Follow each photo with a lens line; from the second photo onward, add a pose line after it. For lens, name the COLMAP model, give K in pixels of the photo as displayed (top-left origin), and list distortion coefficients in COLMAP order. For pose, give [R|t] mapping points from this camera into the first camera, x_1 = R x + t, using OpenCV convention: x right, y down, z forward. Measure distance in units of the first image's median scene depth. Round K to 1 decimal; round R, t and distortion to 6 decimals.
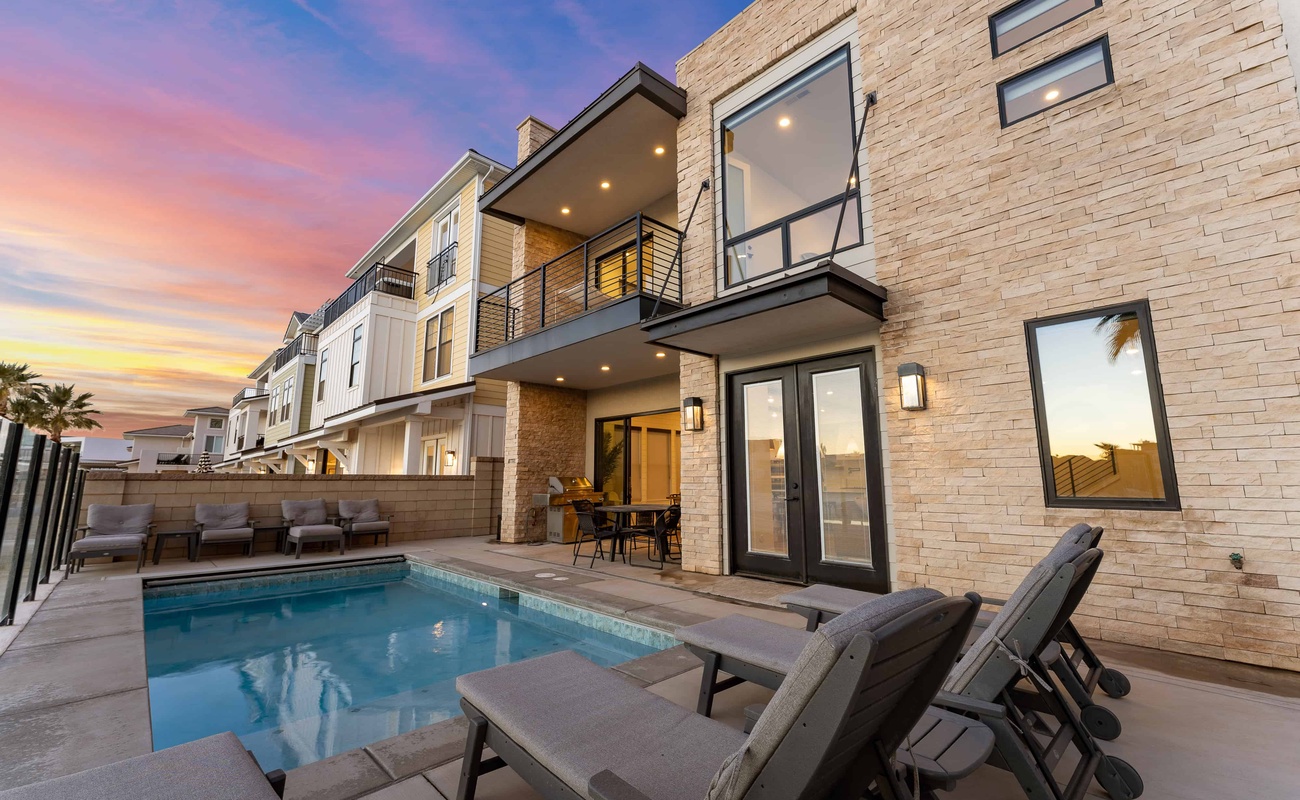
lens RADIAL K [[532.9, 0, 648.0], [0, 532.9, 396.1], [0, 0, 1]] dist [0.001923, 0.000021]
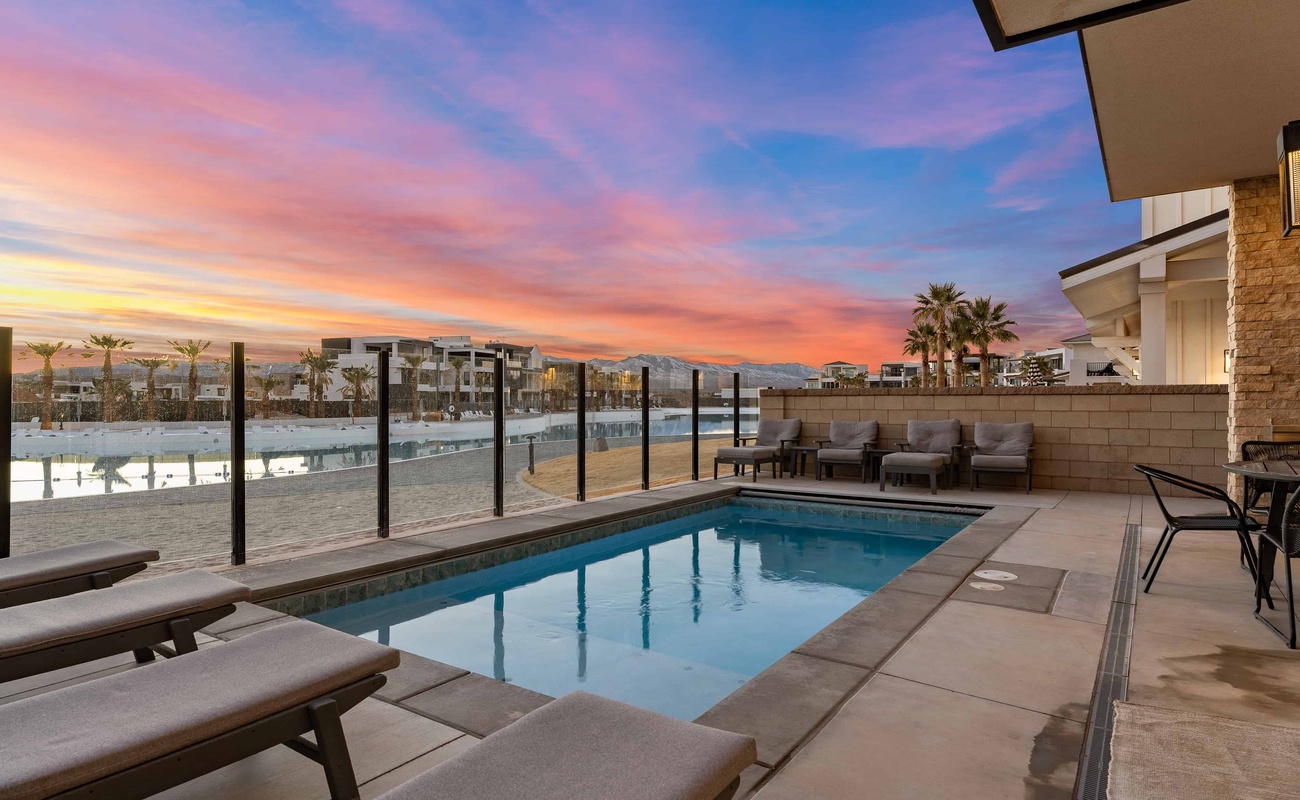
lens RADIAL K [[736.3, 0, 646.2], [0, 736.3, 399.3], [0, 0, 1]] dist [-0.002980, -0.000907]
pose [[0.186825, 0.000974, -0.982393, 0.294150], [0.158889, 0.986803, 0.031195, 0.058743], [0.969459, -0.161920, 0.184205, 0.366263]]
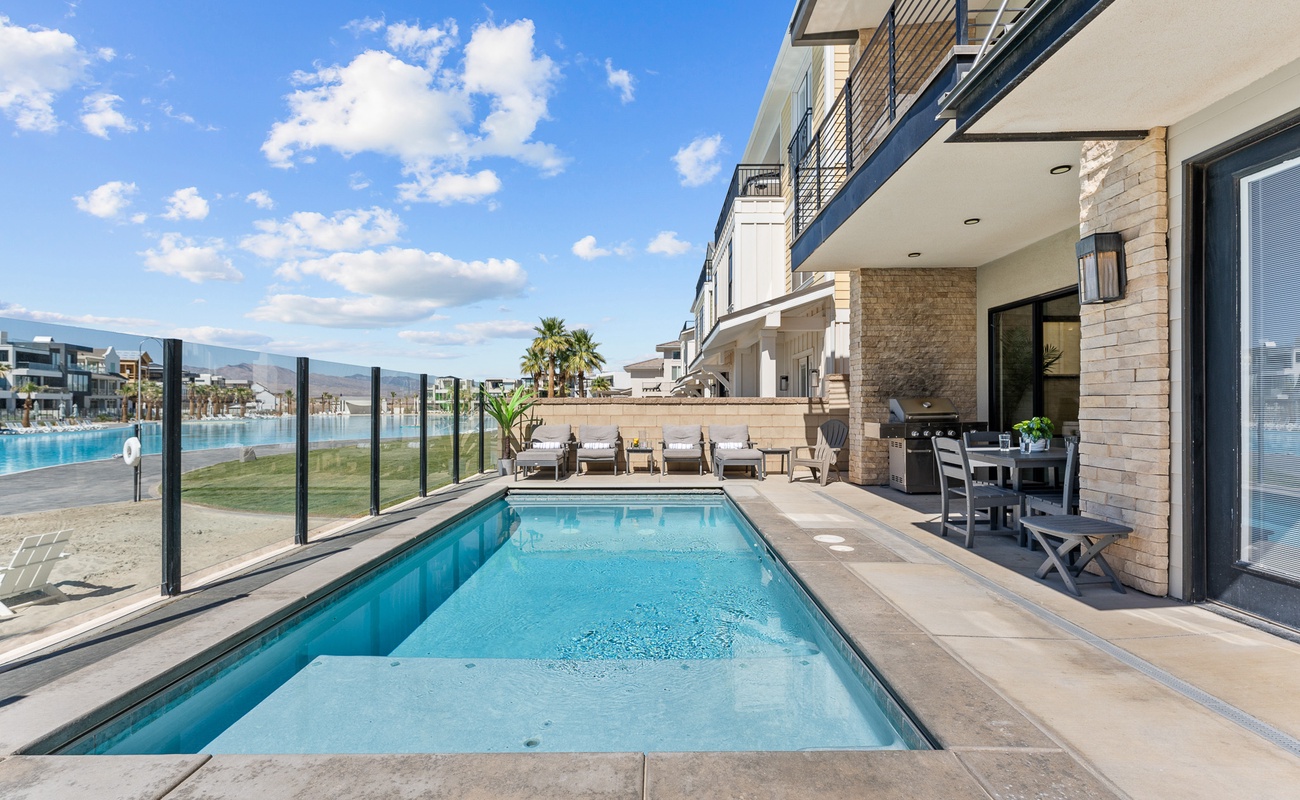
lens RADIAL K [[582.1, 0, 651.8], [0, 582.1, 400.4], [0, 0, 1]] dist [0.001403, 0.000300]
pose [[0.712892, -0.007243, -0.701237, 0.113919], [0.112212, 0.988241, 0.103870, 0.035661], [0.692238, -0.152735, 0.705321, 0.221107]]
